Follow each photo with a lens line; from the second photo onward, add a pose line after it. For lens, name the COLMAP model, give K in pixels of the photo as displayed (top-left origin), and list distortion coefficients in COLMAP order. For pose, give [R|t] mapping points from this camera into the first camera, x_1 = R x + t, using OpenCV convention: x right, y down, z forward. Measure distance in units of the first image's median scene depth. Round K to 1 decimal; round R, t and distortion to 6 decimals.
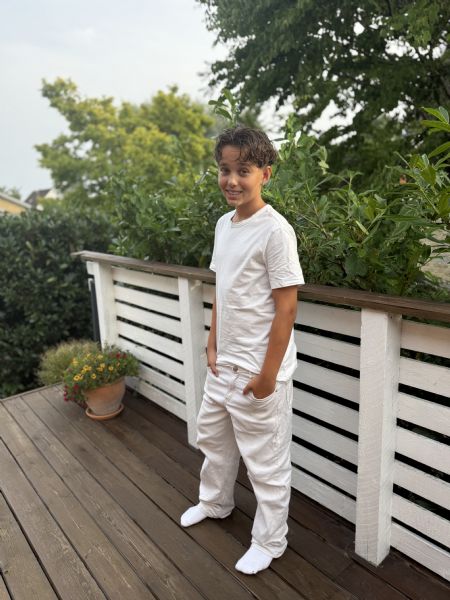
lens RADIAL K [[434.6, 0, 224.9], [0, 434.6, 299.7], [0, 0, 1]] dist [0.008827, -0.005949]
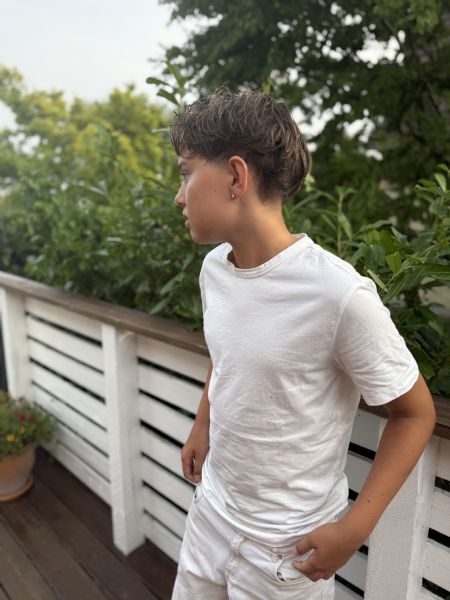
lens RADIAL K [[434.6, 0, 224.0], [0, 434.6, 296.4], [0, 0, 1]] dist [0.008827, -0.005949]
pose [[0.995089, 0.022757, 0.096331, 0.008087], [-0.020949, 0.999586, -0.019740, -0.030988], [-0.096740, 0.017625, 0.995154, 0.098969]]
